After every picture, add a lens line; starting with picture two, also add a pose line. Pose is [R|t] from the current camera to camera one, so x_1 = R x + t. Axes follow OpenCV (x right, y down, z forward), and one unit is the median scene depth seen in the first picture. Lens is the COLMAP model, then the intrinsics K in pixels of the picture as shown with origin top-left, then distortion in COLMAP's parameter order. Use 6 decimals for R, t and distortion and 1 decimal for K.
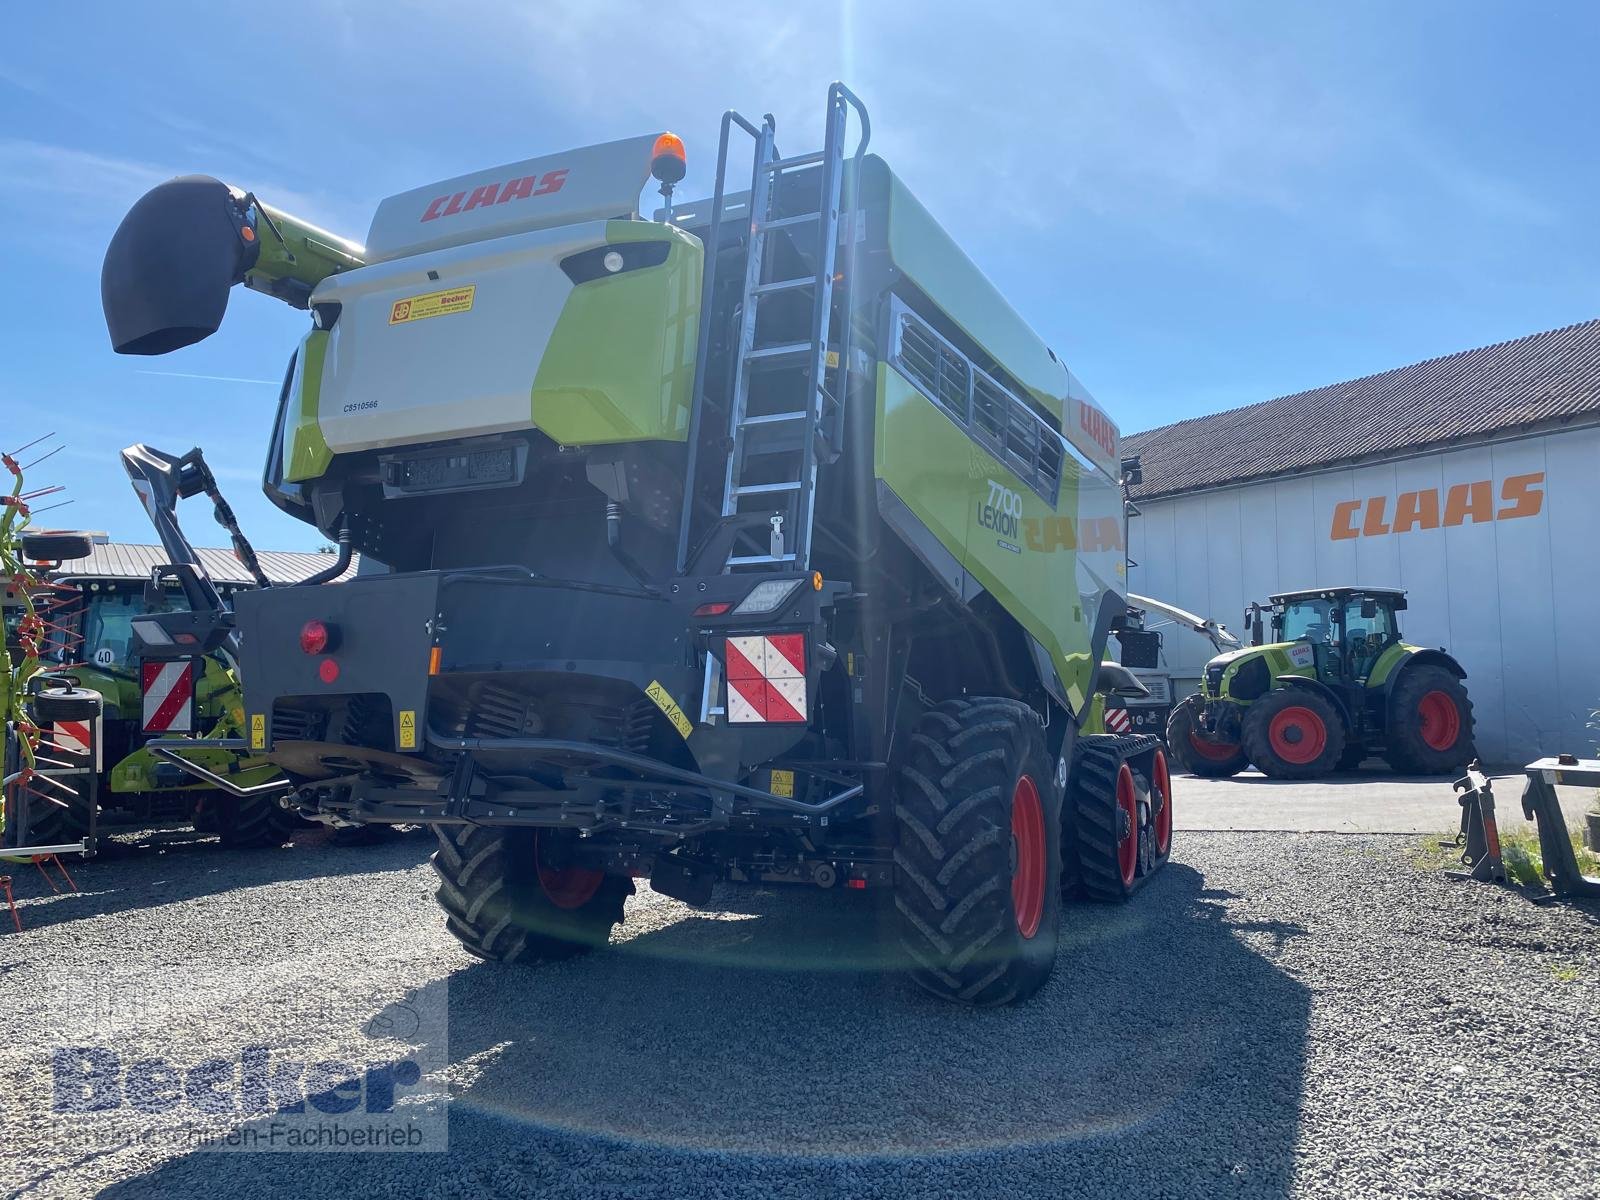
lens RADIAL K [[1200.8, 0, 800.0], [0, 1200.8, 600.0], [0, 0, 1]] dist [0.138174, -0.270744]
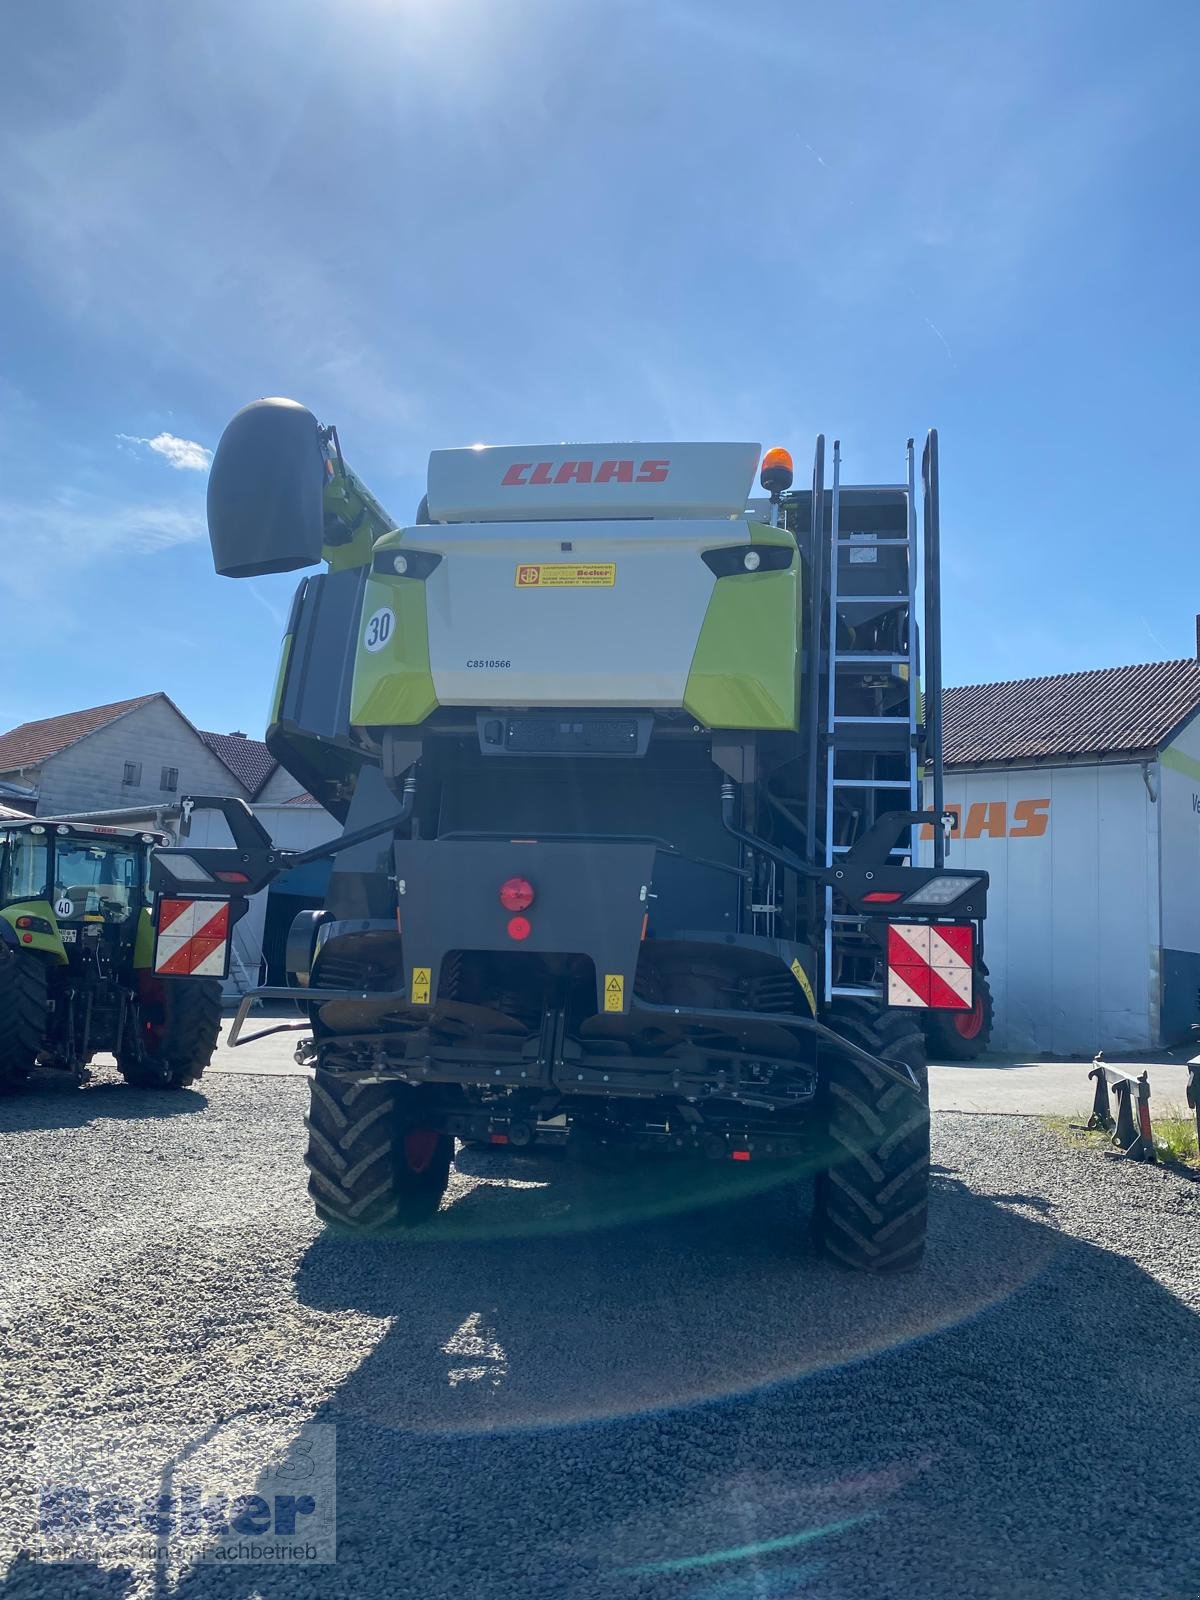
lens RADIAL K [[1200.8, 0, 589.5], [0, 1200.8, 794.1], [0, 0, 1]] dist [0.138174, -0.270744]
pose [[0.959780, 0.096358, 0.263700, -0.490936], [-0.081873, 0.994494, -0.065404, 0.006339], [-0.268551, 0.041184, 0.962385, 0.020436]]
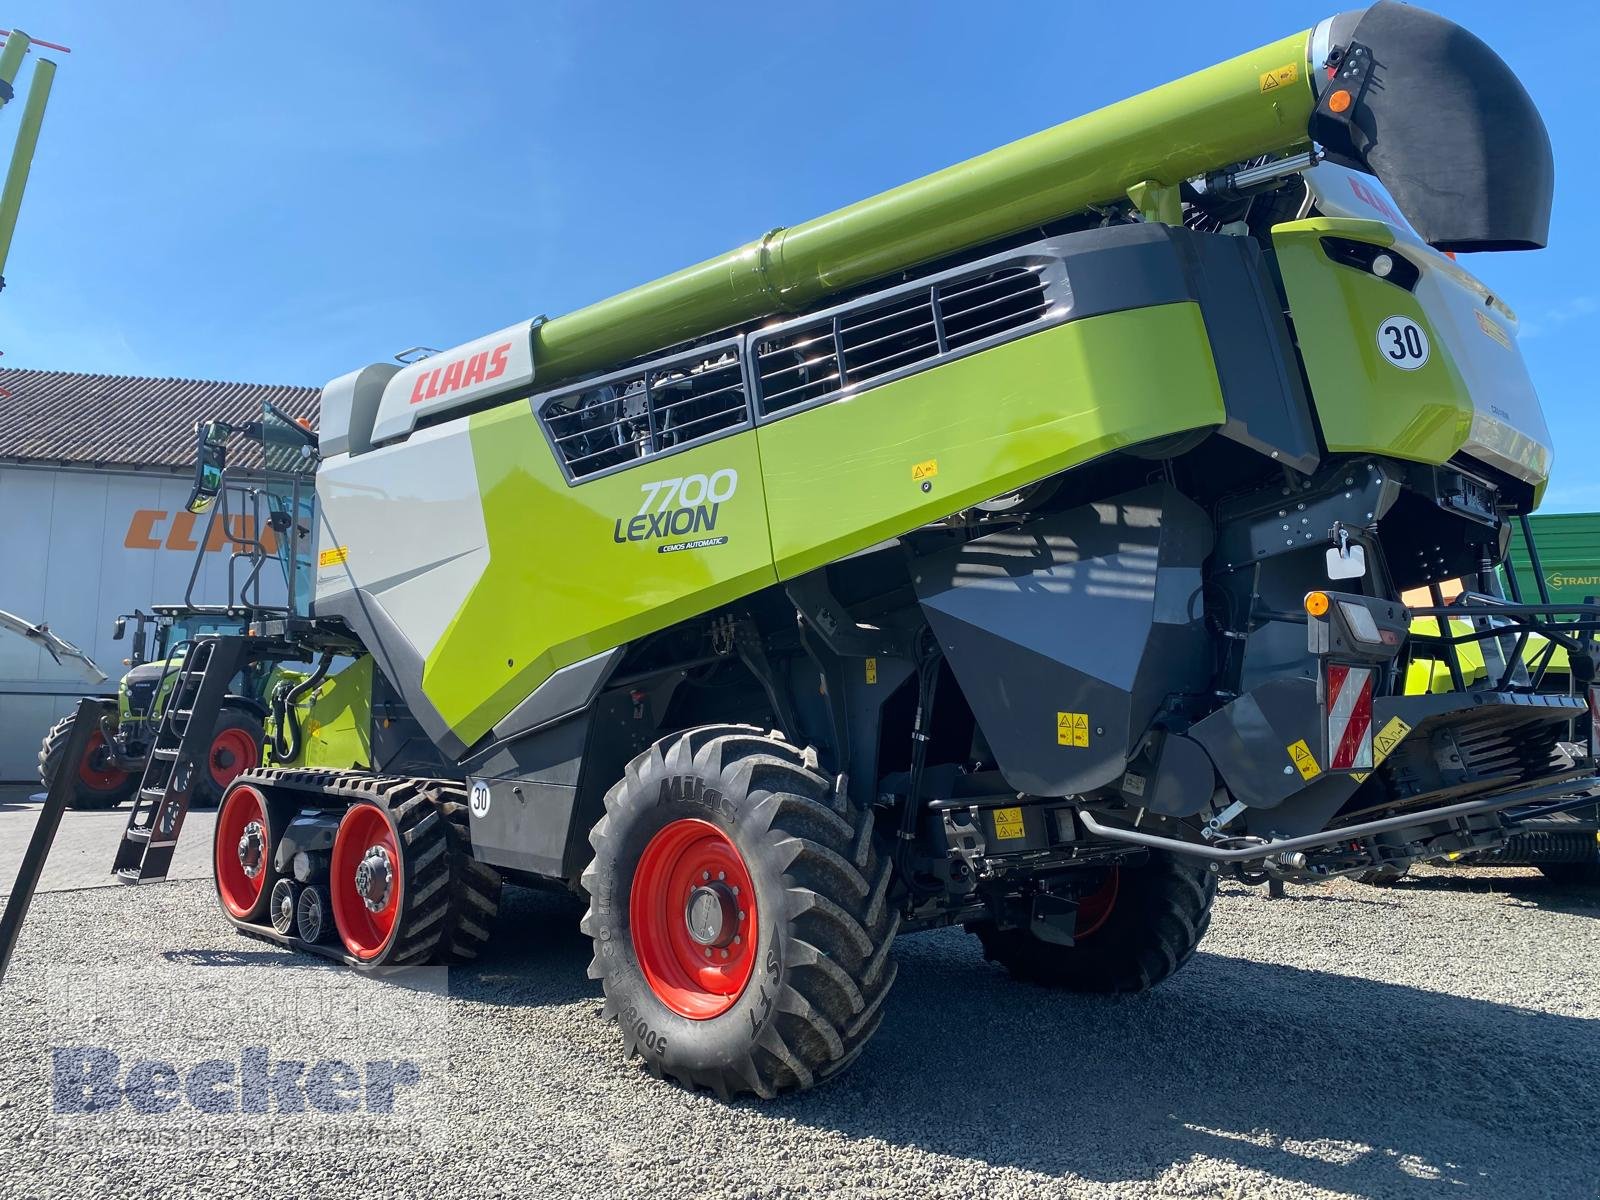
lens RADIAL K [[1212.1, 0, 767.6], [0, 1212.1, 601.4], [0, 0, 1]] dist [0.045573, -0.039273]
pose [[0.357166, 0.107743, 0.927806, -1.299419], [-0.094140, 0.992419, -0.079006, 0.101062], [-0.929285, -0.059125, 0.364601, 1.077870]]
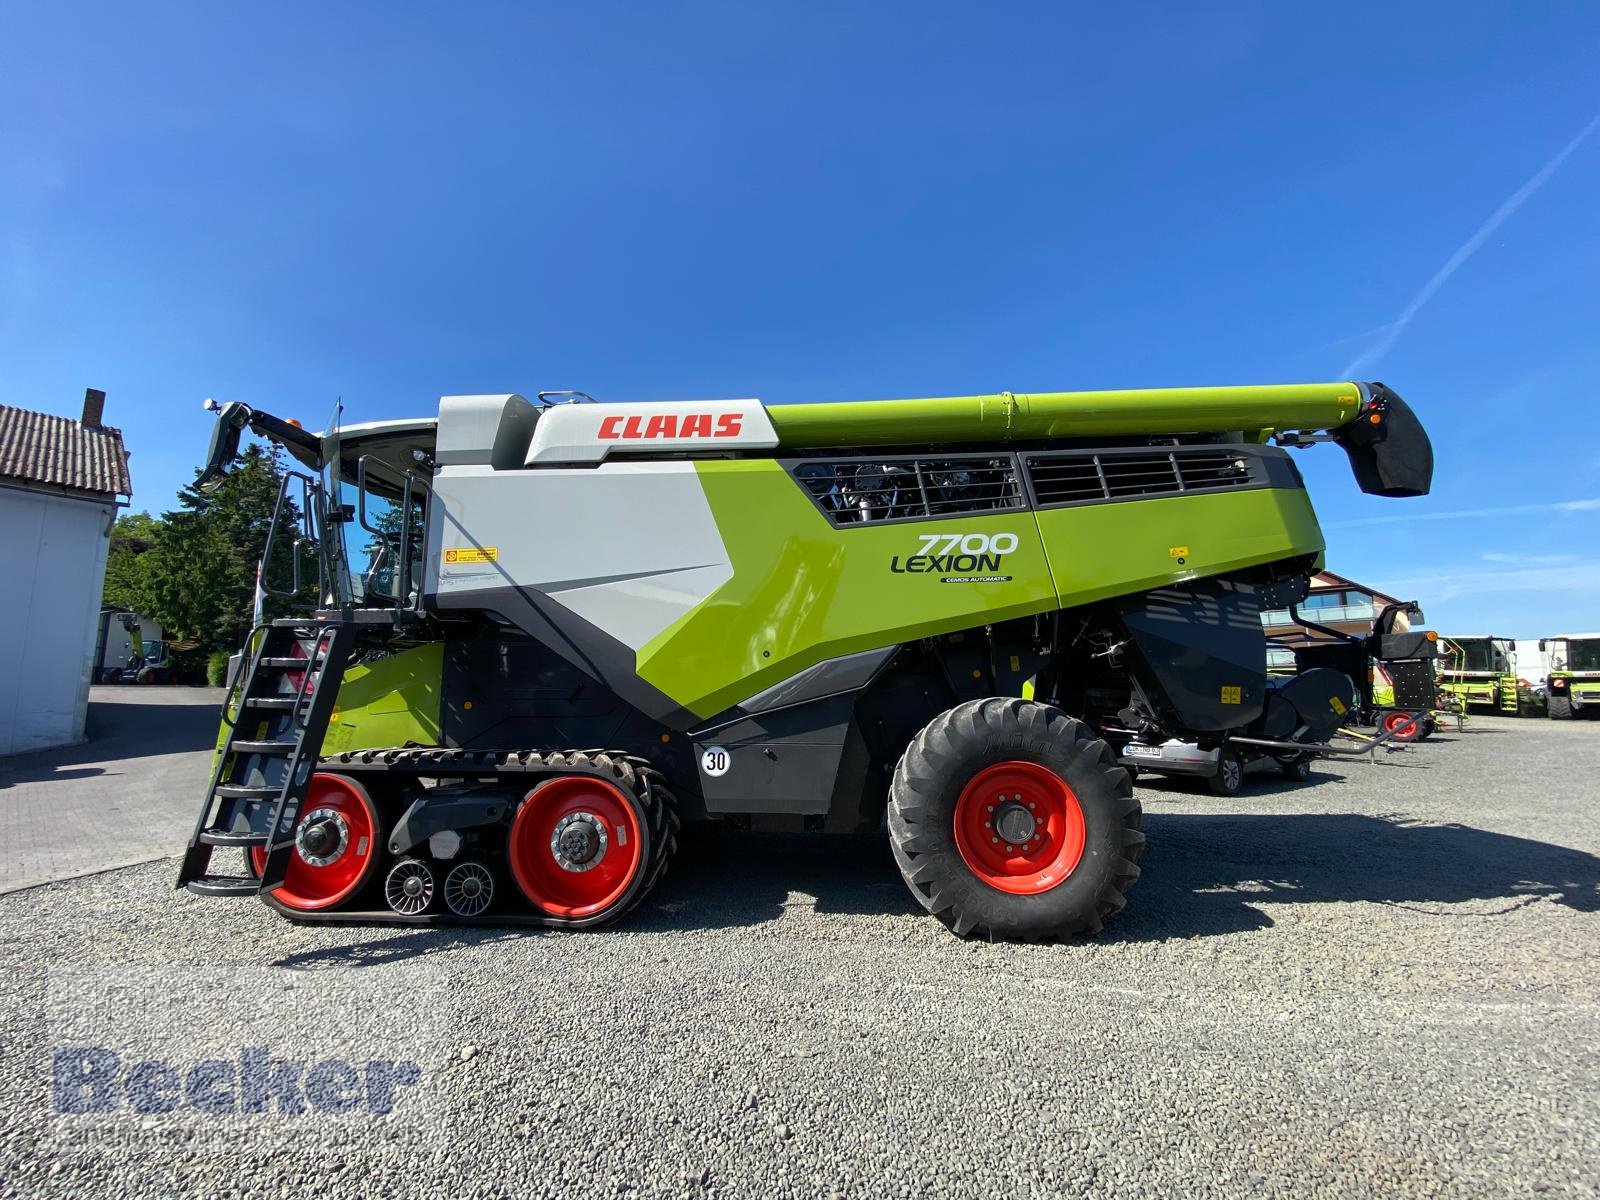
lens RADIAL K [[619.2, 0, 796.8], [0, 619.2, 618.1], [0, 0, 1]] dist [0.008612, -0.000297]
pose [[-0.349726, 0.142831, 0.925900, -1.010989], [-0.064145, 0.982340, -0.175766, 0.187217], [-0.934653, -0.120862, -0.334388, 2.042325]]
